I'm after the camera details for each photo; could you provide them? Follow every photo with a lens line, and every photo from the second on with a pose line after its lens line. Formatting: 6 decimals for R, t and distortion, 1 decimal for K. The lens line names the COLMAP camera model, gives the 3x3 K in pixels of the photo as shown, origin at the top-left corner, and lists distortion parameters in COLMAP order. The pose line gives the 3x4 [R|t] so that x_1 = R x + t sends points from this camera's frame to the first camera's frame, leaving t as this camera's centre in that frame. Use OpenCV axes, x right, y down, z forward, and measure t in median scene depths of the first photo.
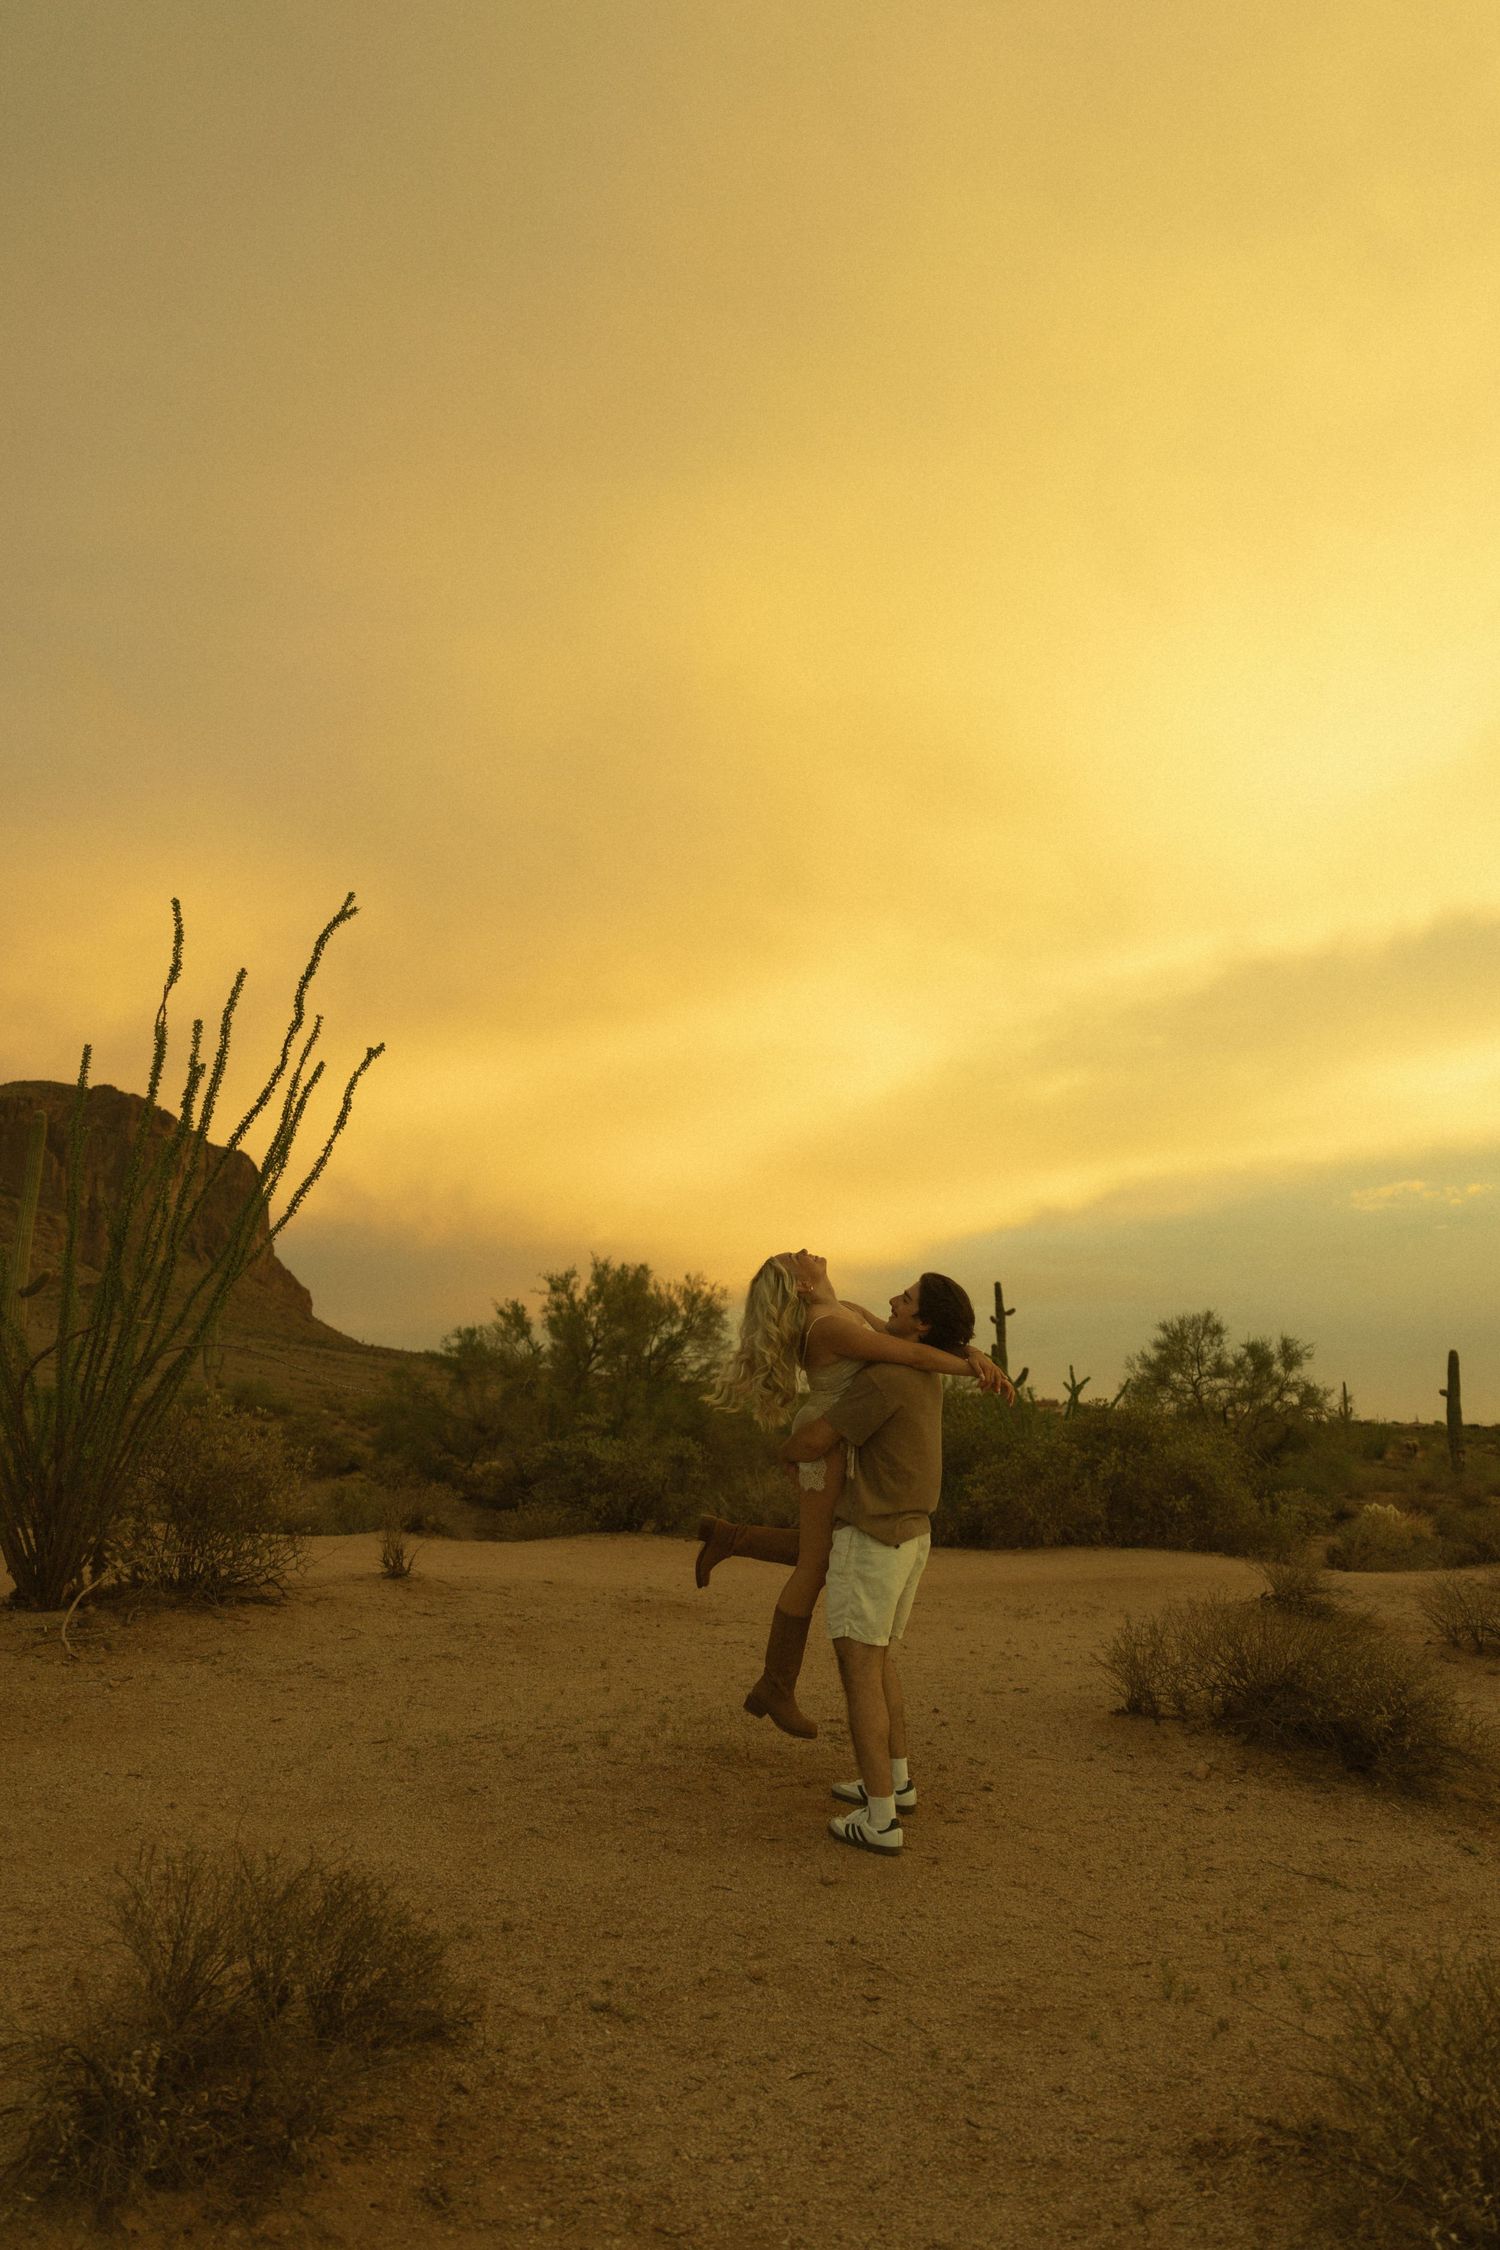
lens RADIAL K [[1581.0, 0, 745.8], [0, 1581.0, 1151.6], [0, 0, 1]] dist [-0.000278, -0.000196]
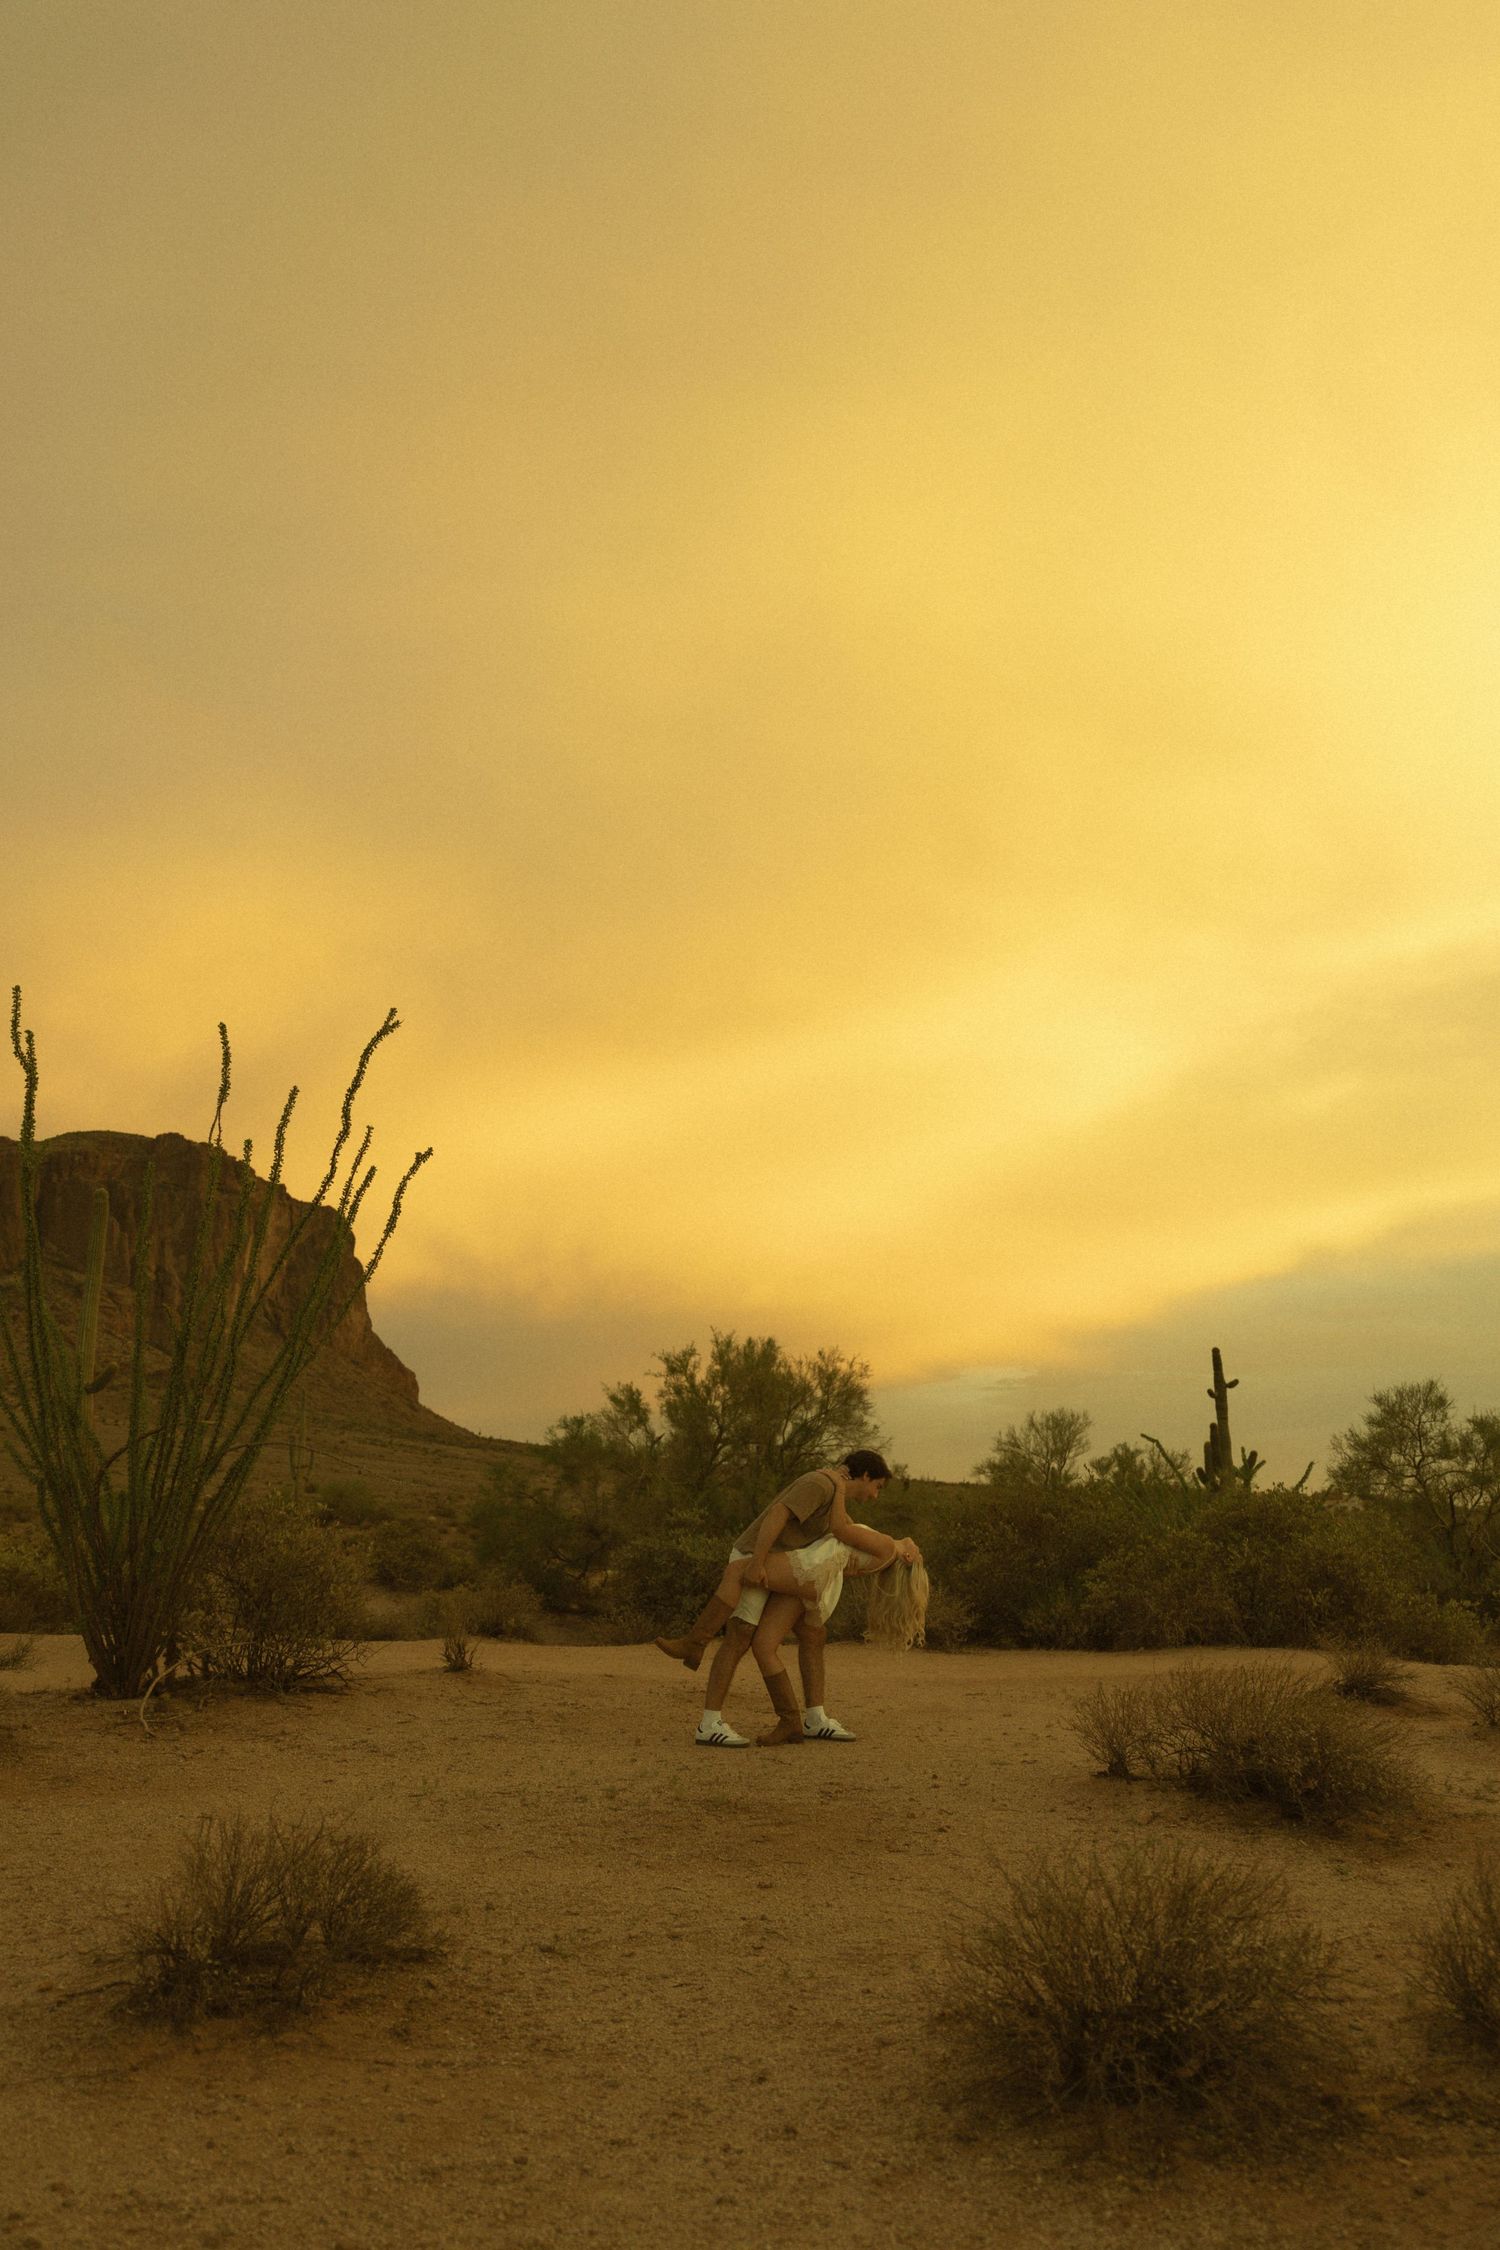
lens RADIAL K [[1946.7, 0, 750.0], [0, 1946.7, 1125.0], [0, 0, 1]] dist [0.004062, -0.000841]
pose [[0.994803, -0.033877, -0.096014, 0.062654], [0.030603, 0.998905, -0.035378, -0.019139], [0.097107, 0.032255, 0.994751, -0.150470]]
